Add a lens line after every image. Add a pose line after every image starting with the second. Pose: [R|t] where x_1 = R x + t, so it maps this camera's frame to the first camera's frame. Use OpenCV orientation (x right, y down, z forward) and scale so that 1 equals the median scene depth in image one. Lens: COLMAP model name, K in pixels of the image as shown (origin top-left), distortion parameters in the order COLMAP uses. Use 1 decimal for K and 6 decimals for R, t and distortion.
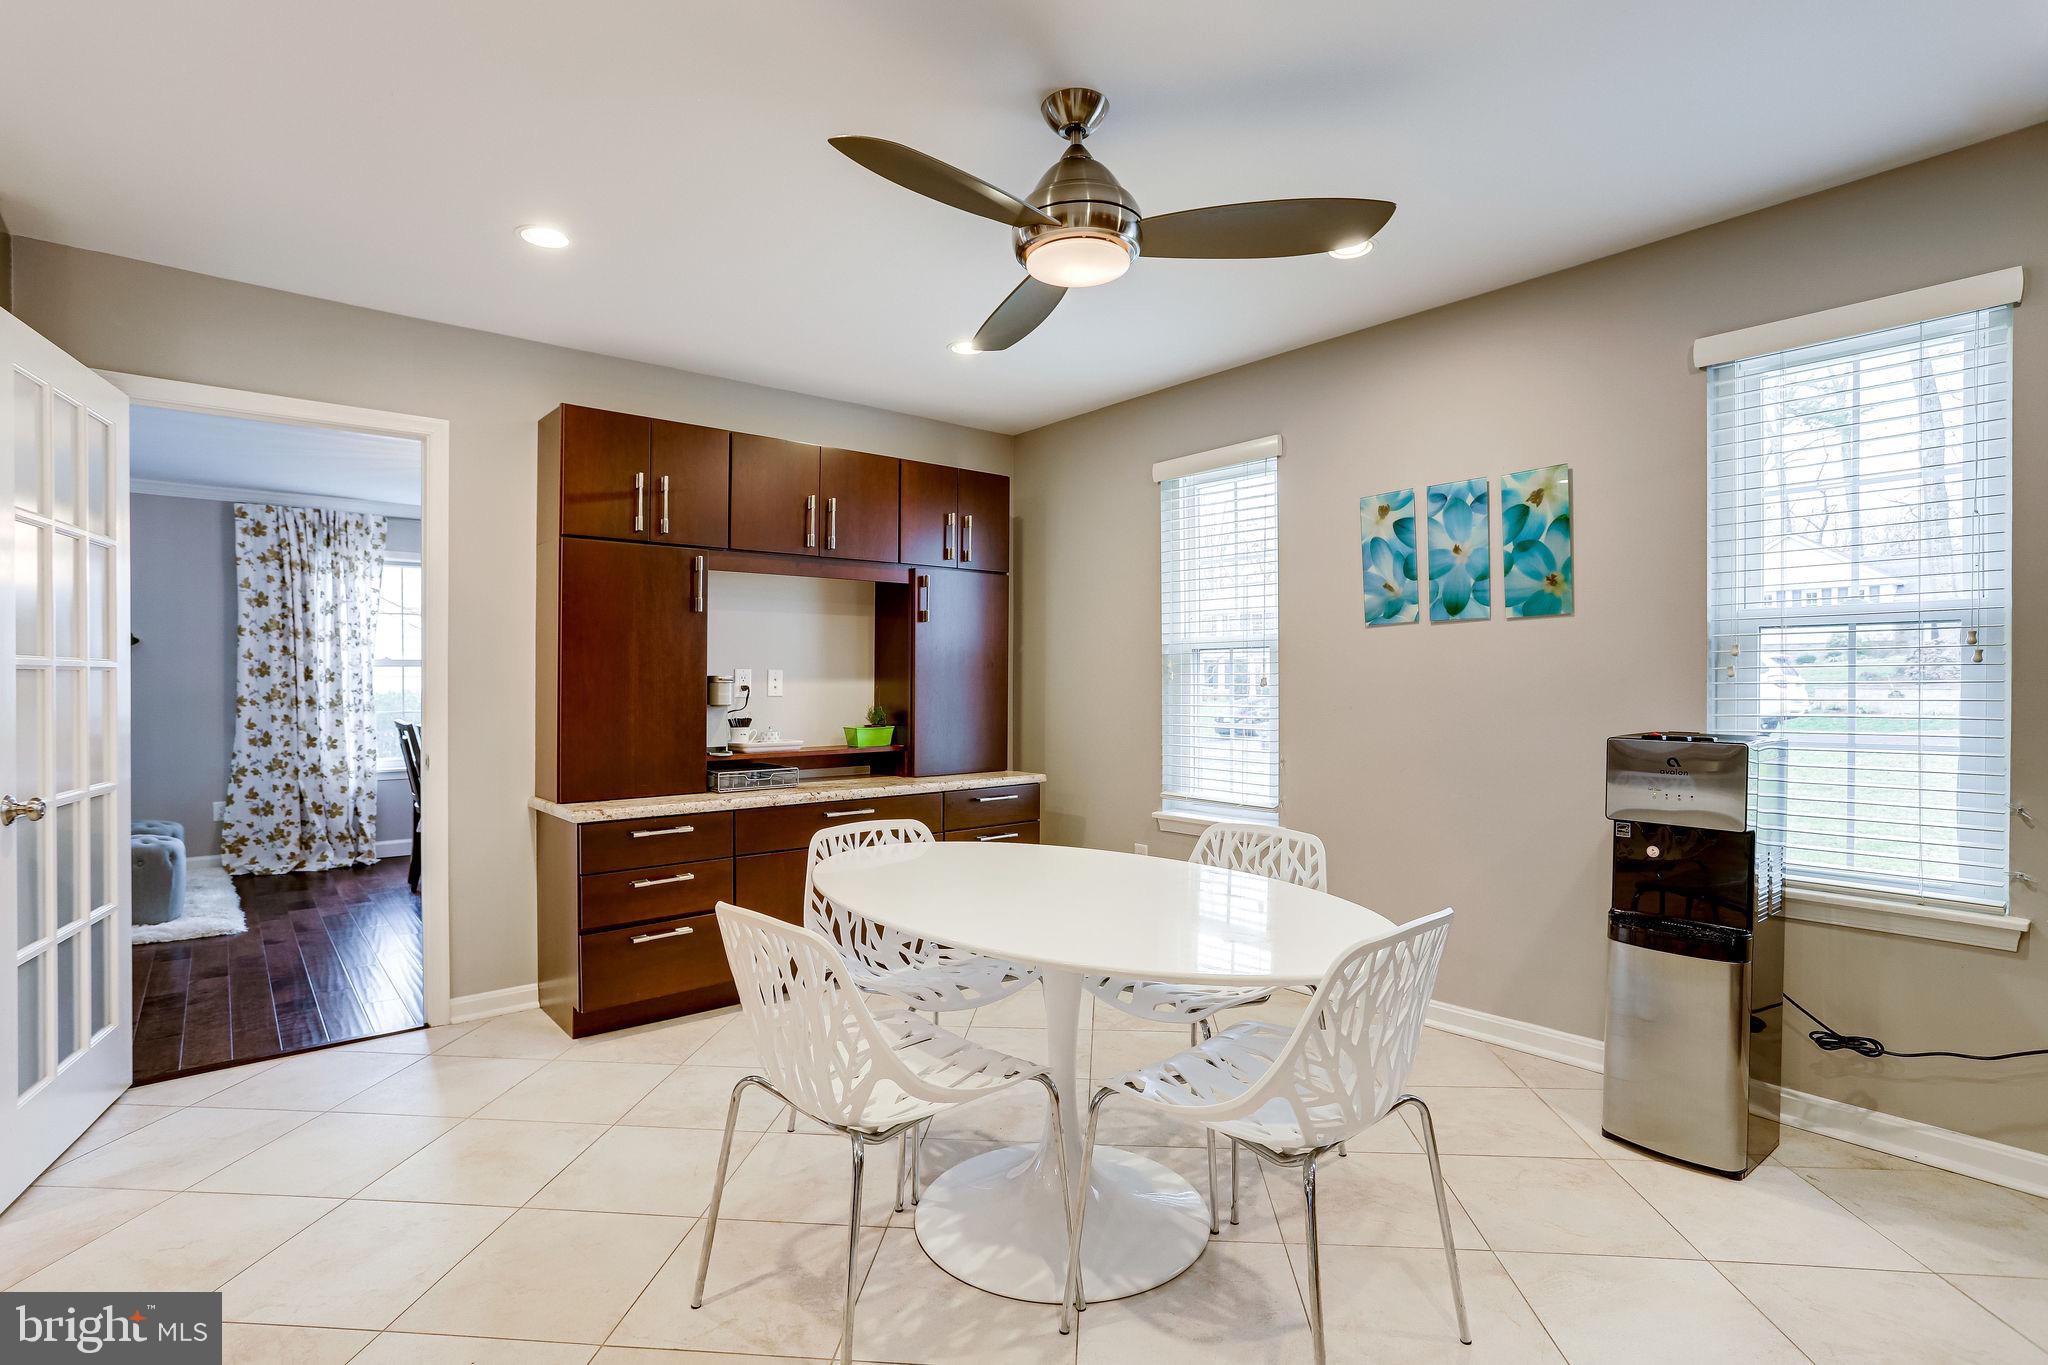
lens RADIAL K [[982.0, 0, 1013.8], [0, 982.0, 680.3], [0, 0, 1]] dist [-0.047587, 0.024005]
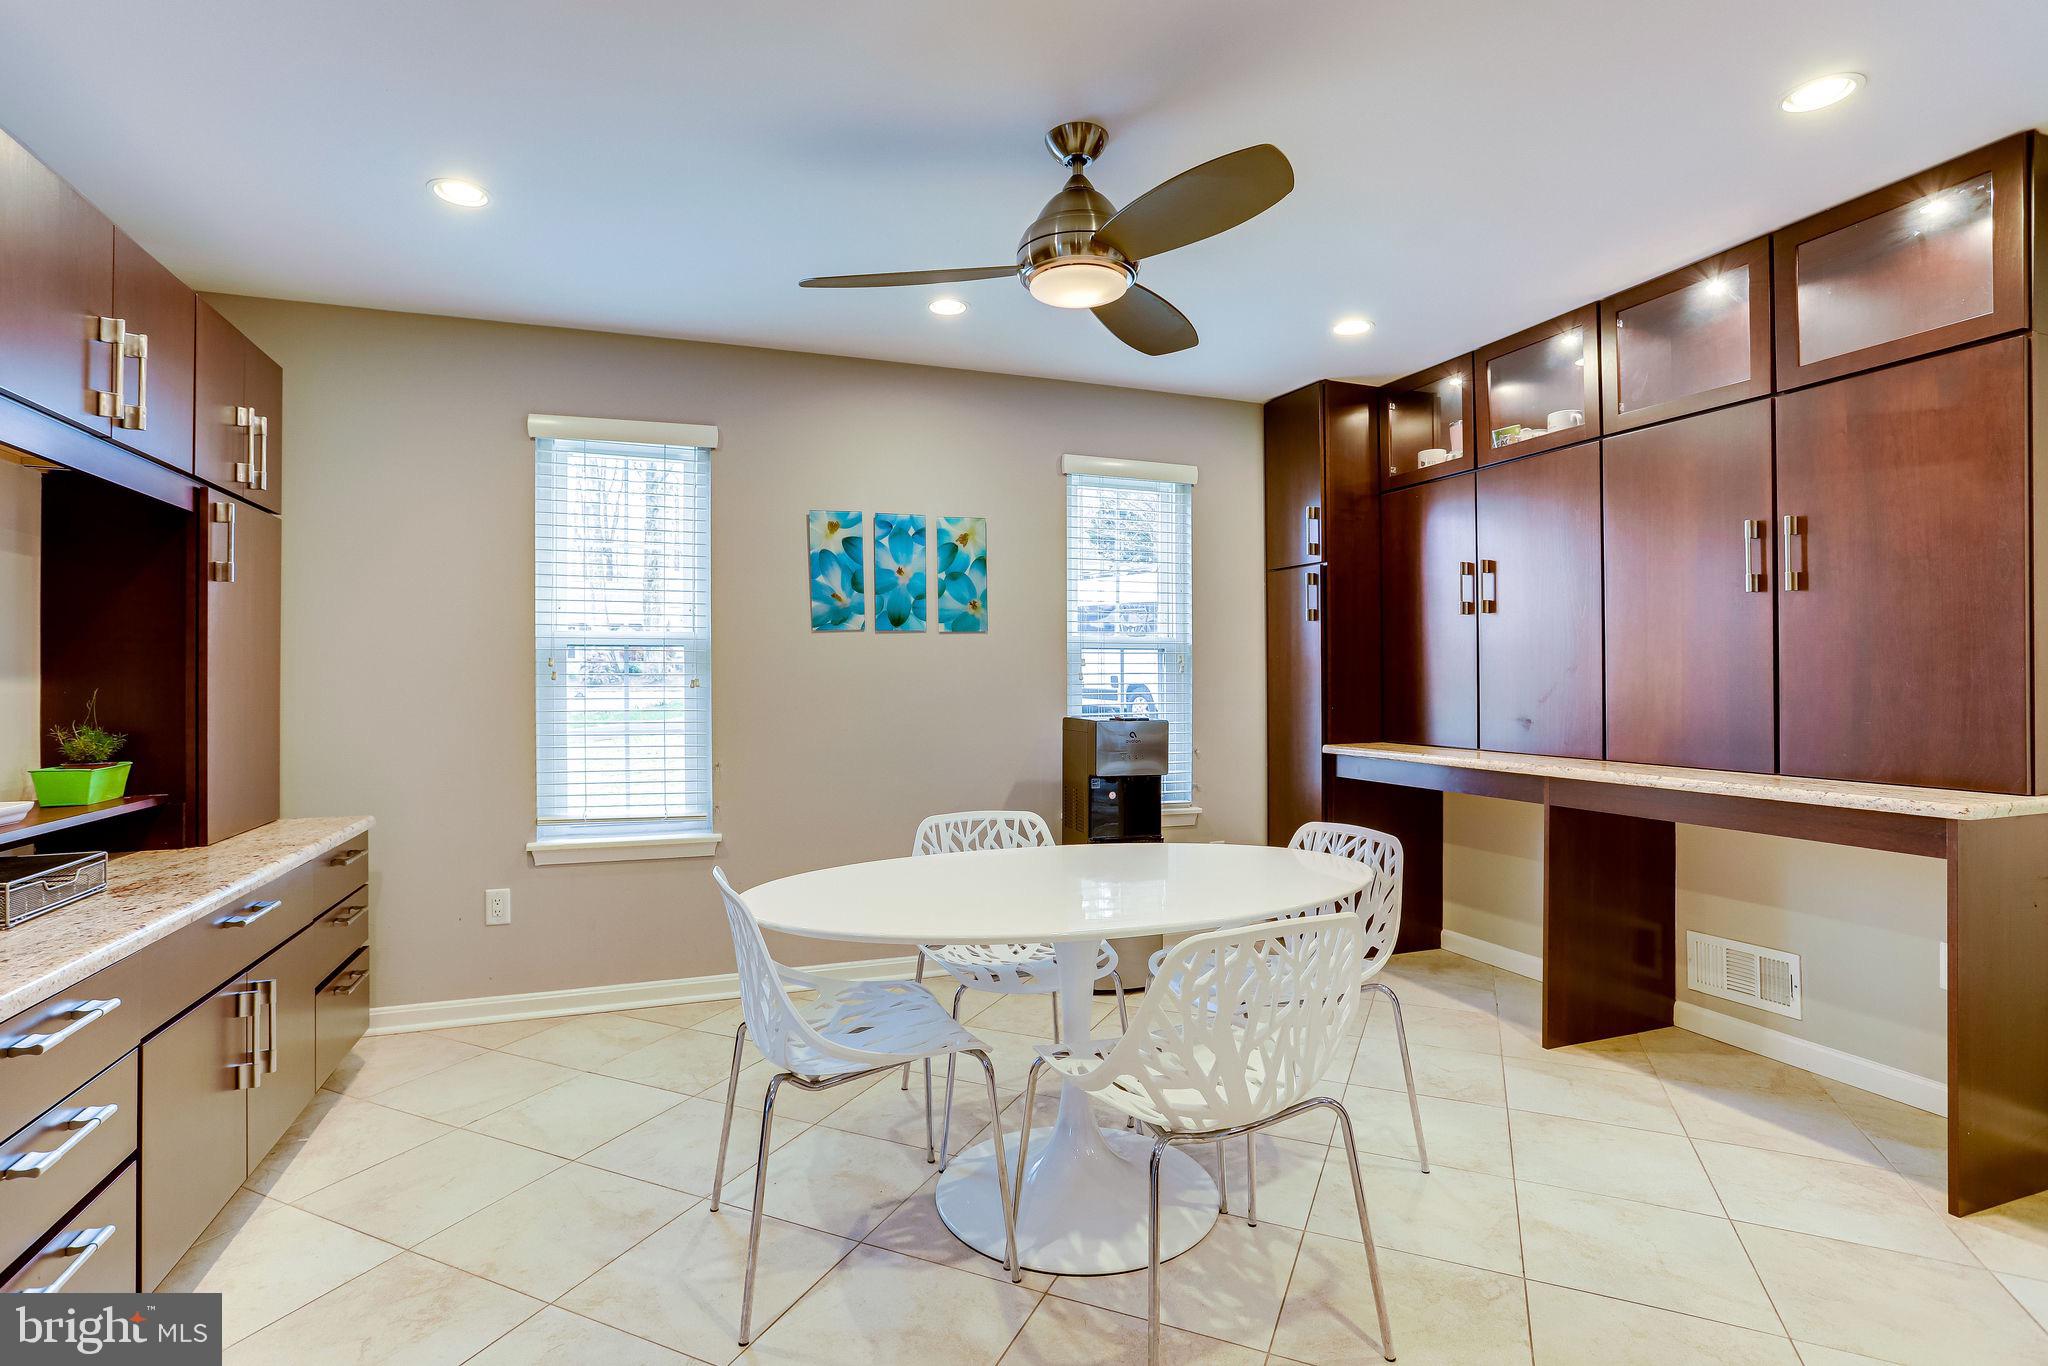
lens RADIAL K [[982.0, 0, 1020.6], [0, 982.0, 676.4], [0, 0, 1]] dist [-0.047587, 0.024005]
pose [[0.343745, 0.003487, 0.939056, -0.631103], [-0.002925, 0.999992, -0.002643, -0.003252], [-0.939058, -0.001838, 0.343753, 0.458303]]
